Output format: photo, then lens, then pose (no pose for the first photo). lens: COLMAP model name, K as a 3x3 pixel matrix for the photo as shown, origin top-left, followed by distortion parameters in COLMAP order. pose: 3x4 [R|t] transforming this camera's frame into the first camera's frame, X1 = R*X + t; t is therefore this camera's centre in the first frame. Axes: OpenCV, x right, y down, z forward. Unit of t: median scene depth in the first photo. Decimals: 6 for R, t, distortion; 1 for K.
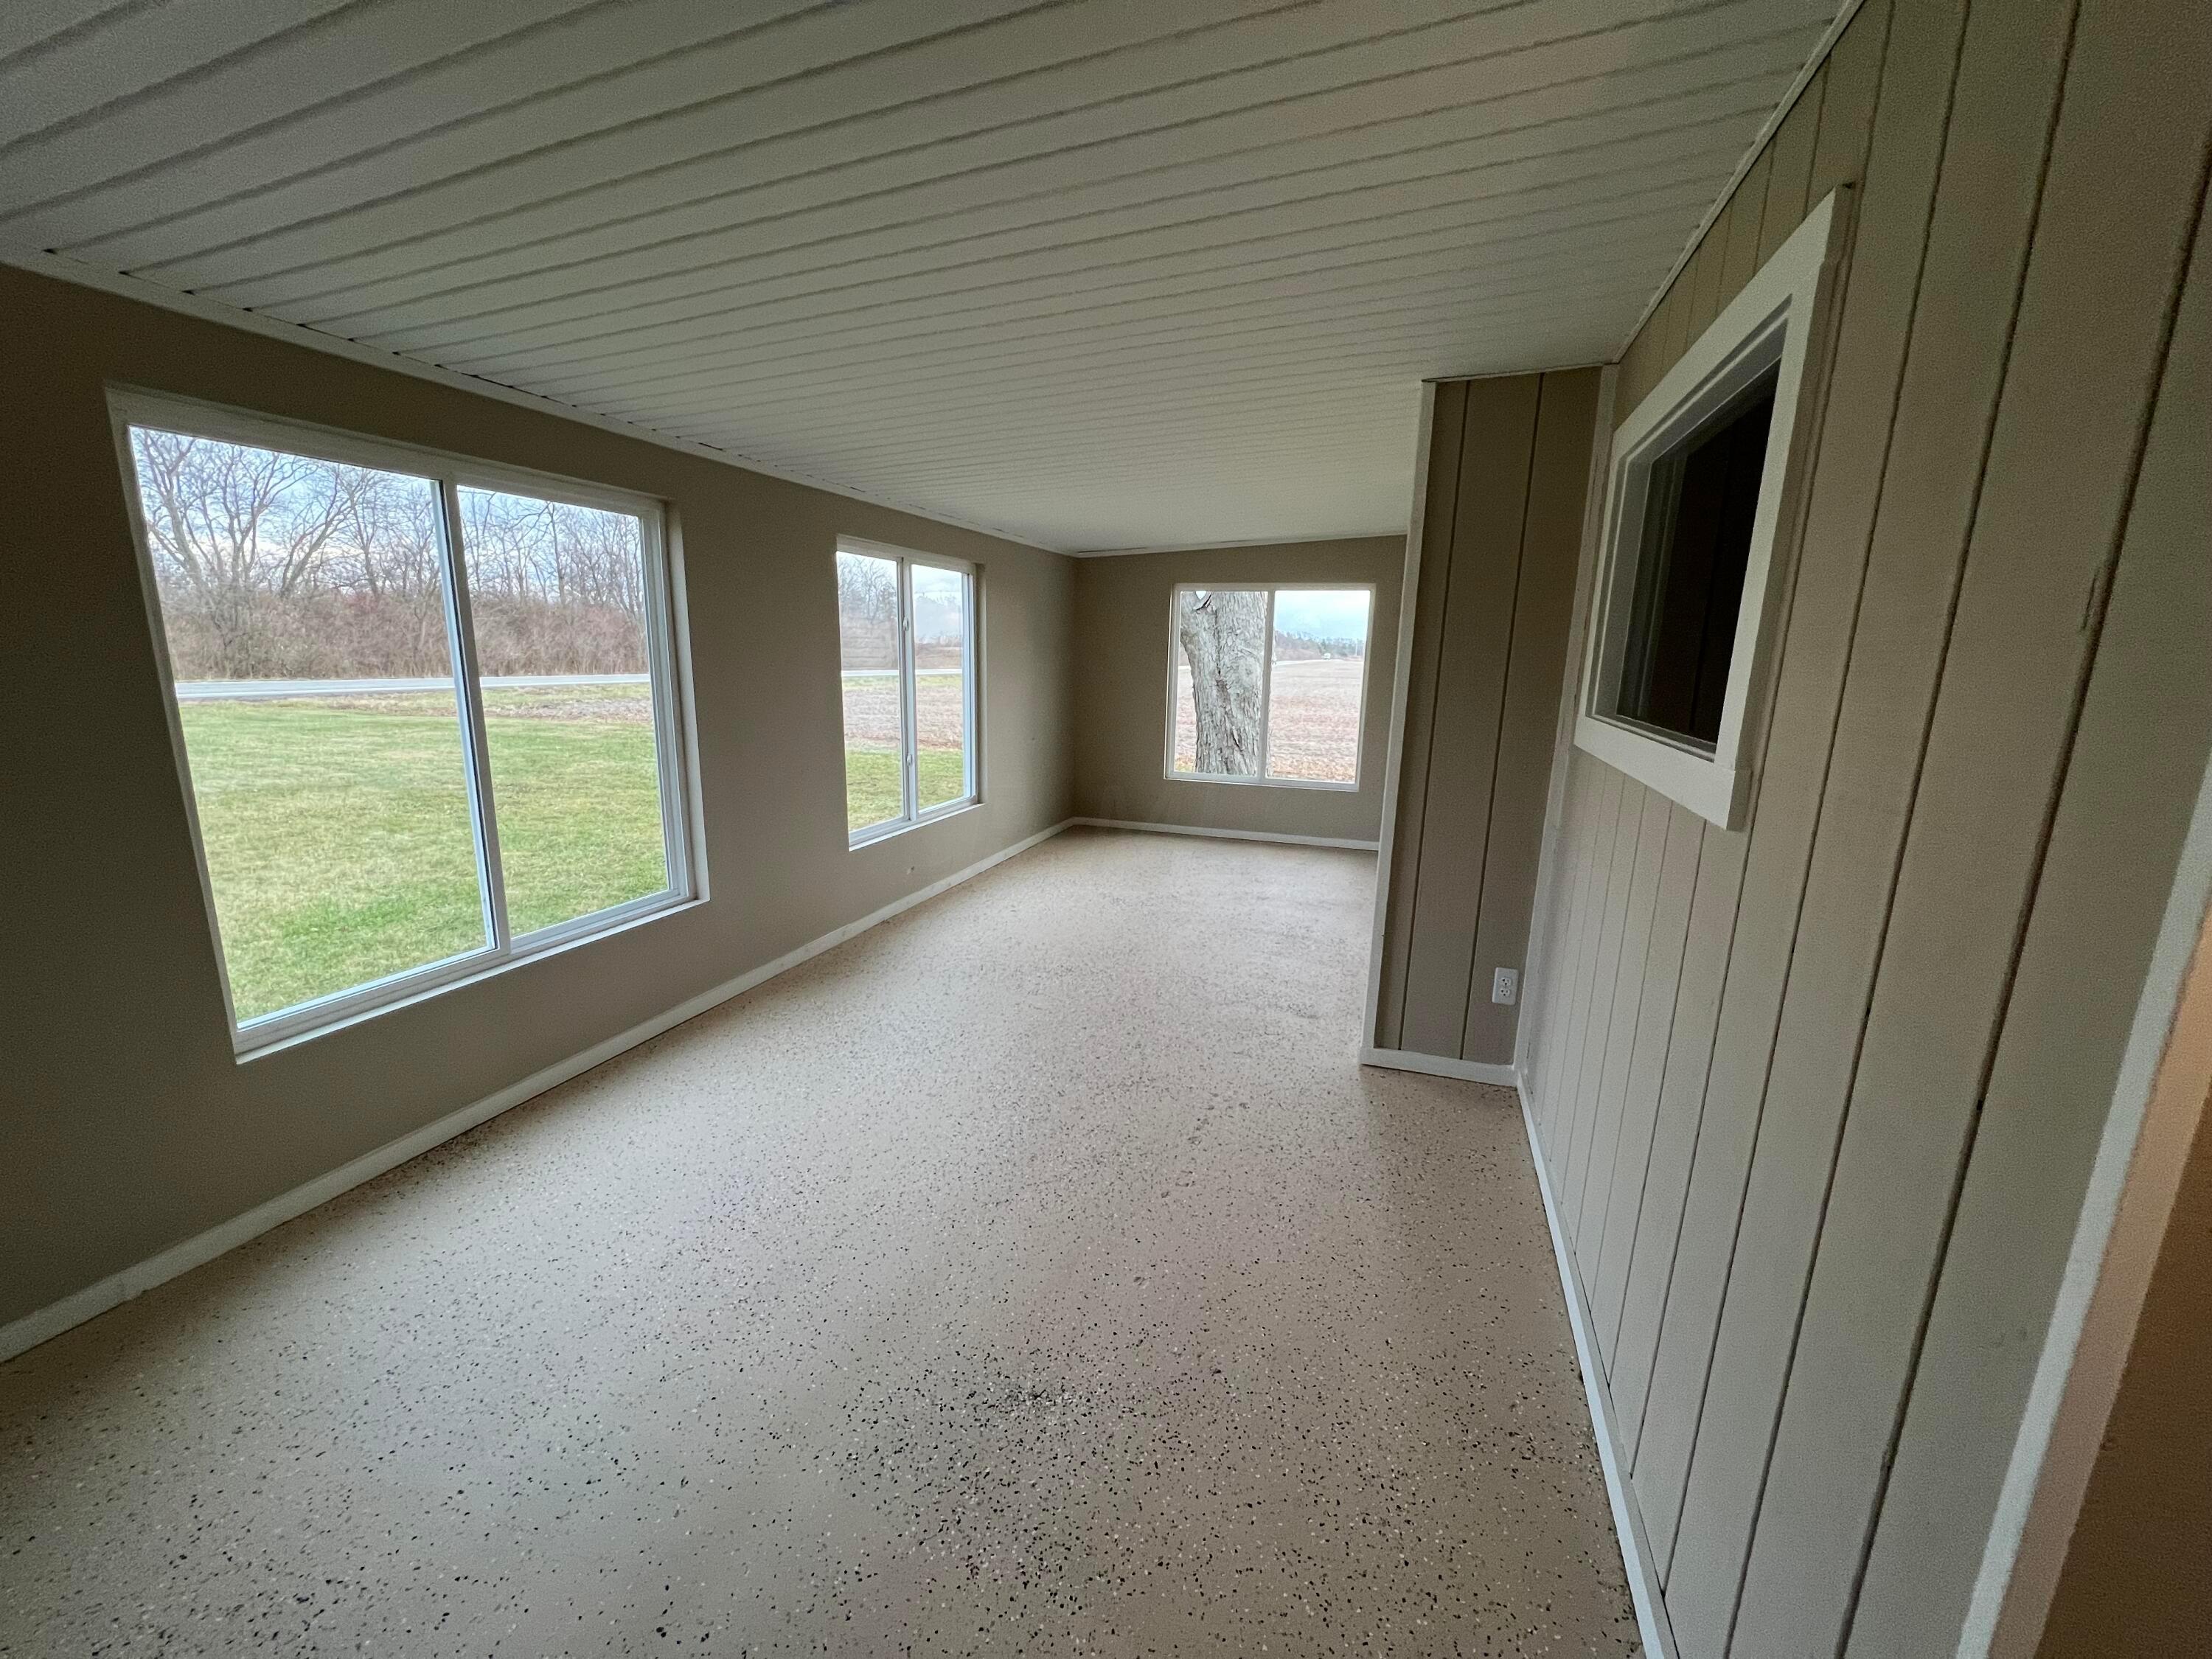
lens RADIAL K [[883.9, 0, 1105.6], [0, 883.9, 831.9], [0, 0, 1]] dist [0.001567, 0.000249]
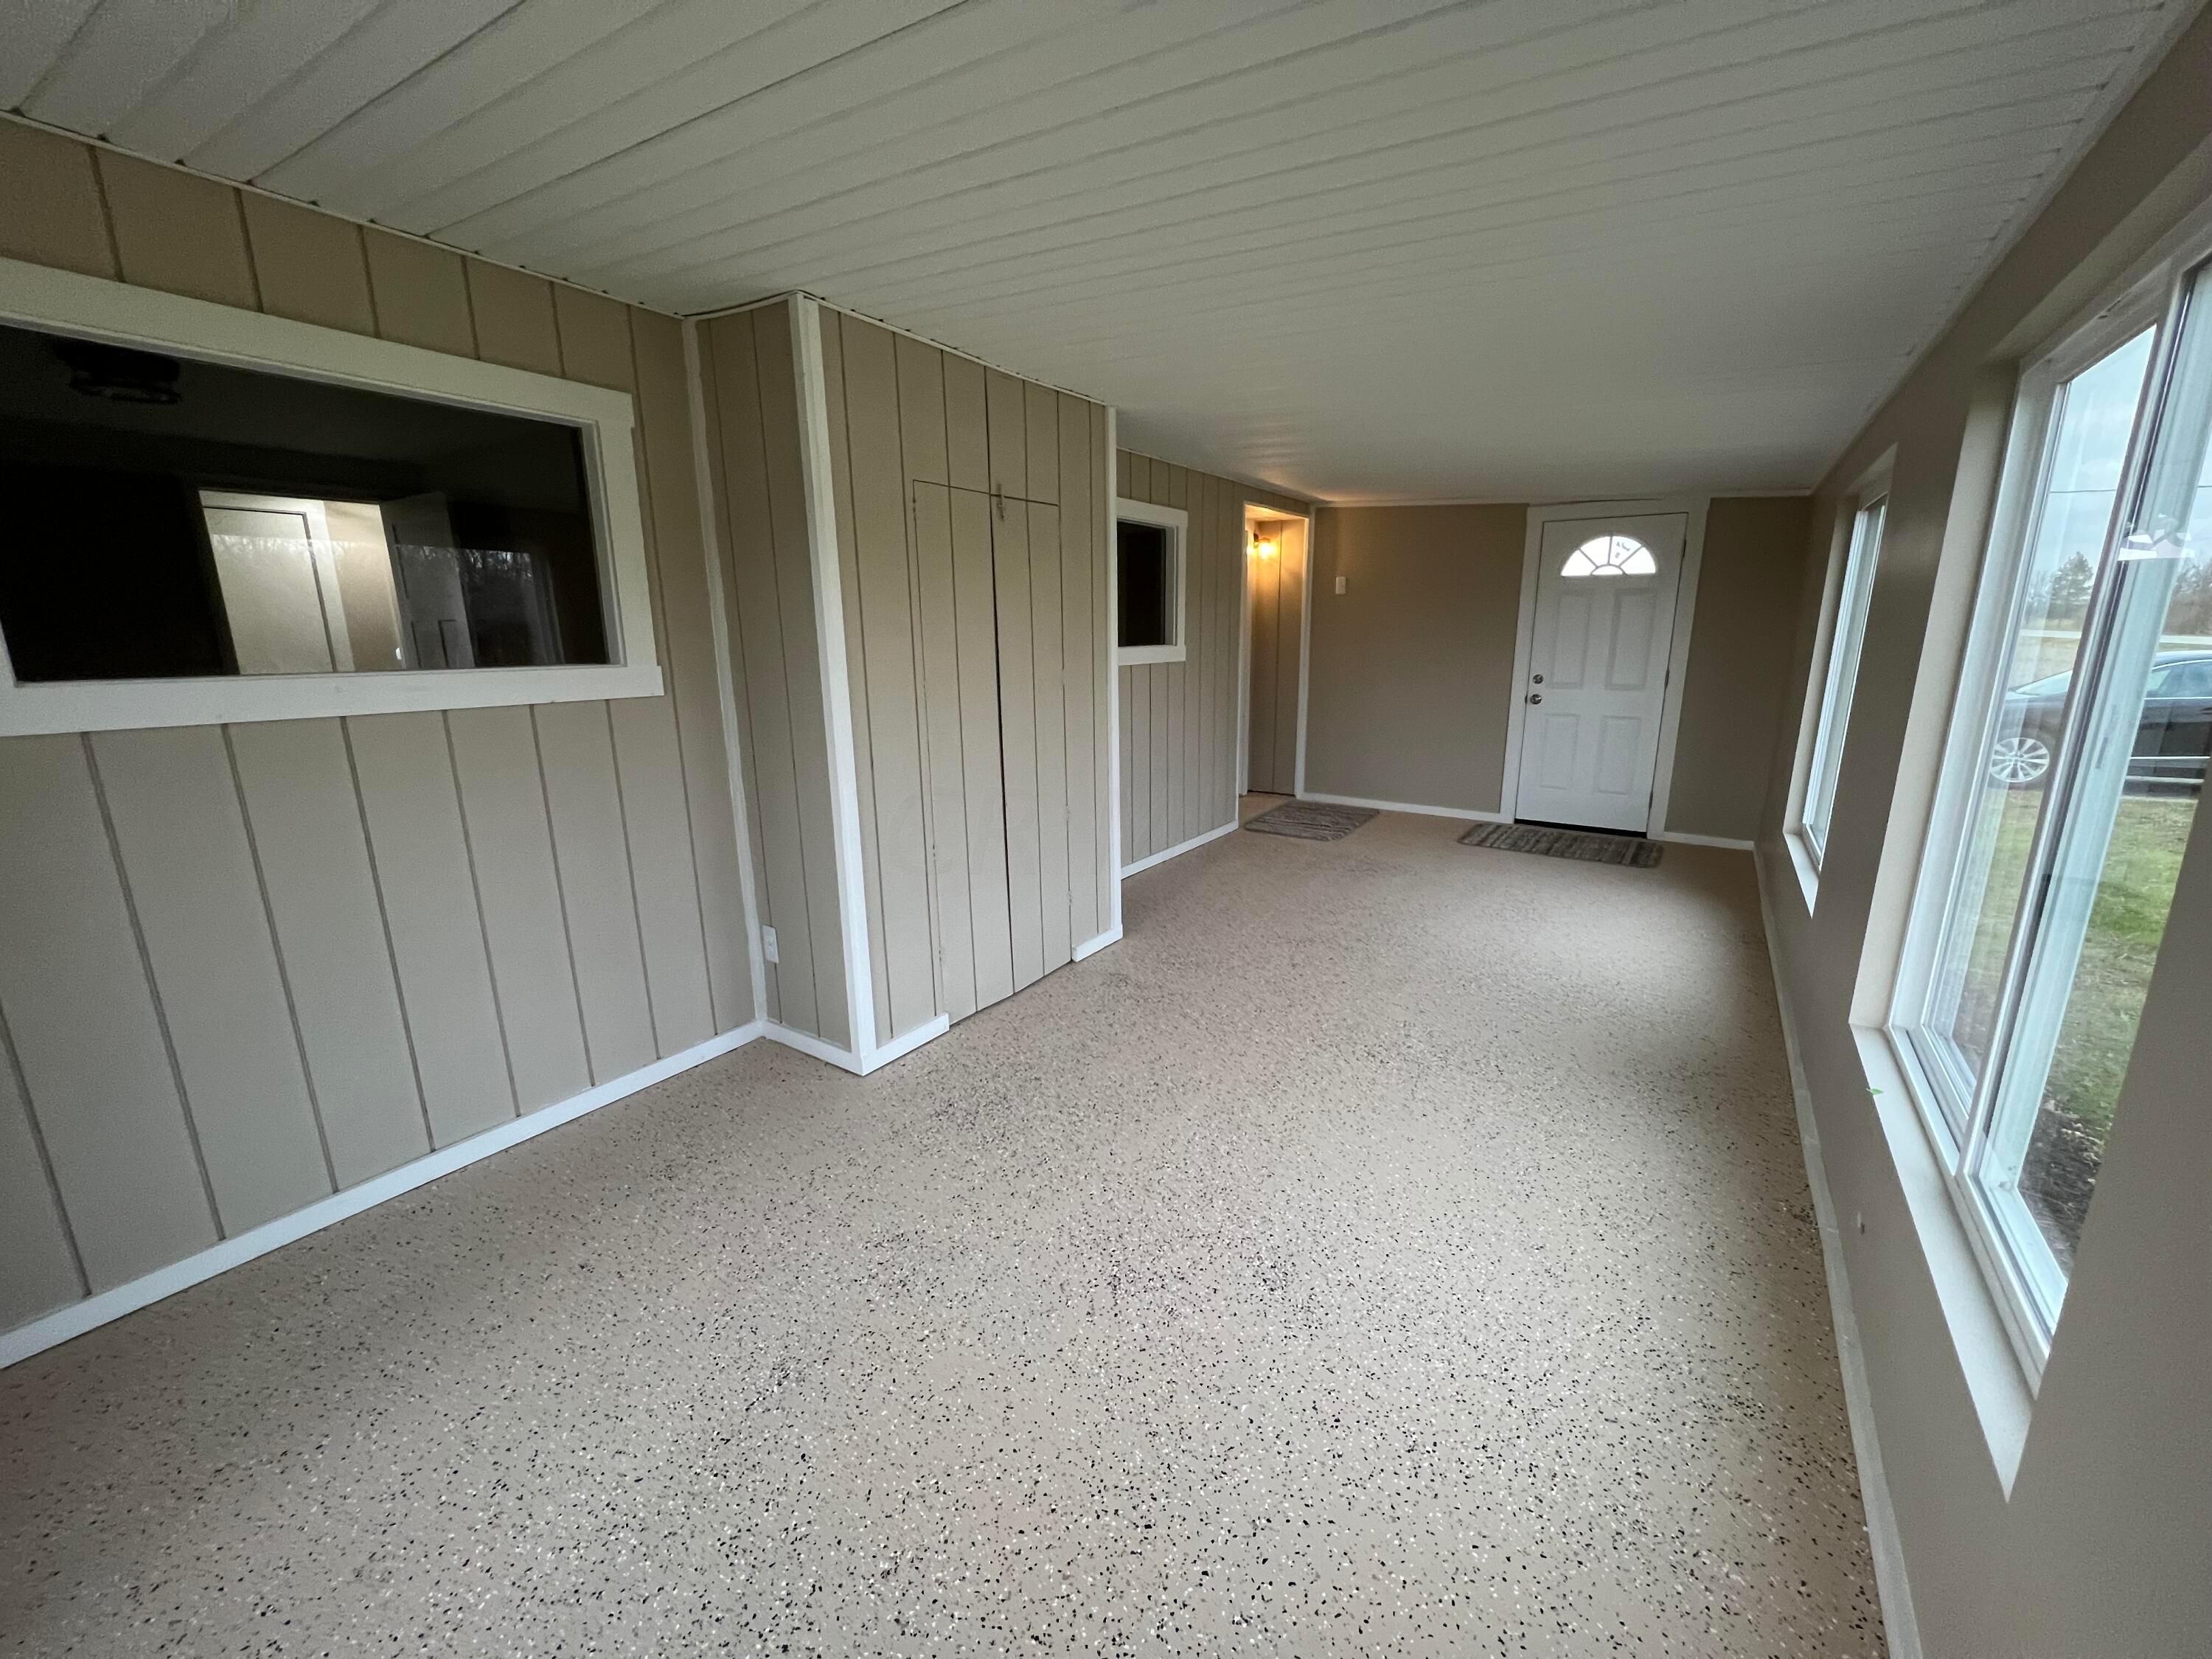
lens RADIAL K [[883.9, 0, 1108.6], [0, 883.9, 830.6], [0, 0, 1]] dist [0.001567, 0.000249]
pose [[-0.967795, -0.072741, 0.241002, 0.006023], [0.036306, 0.907005, 0.419552, -0.347851], [-0.249109, 0.414790, -0.875154, 1.715393]]
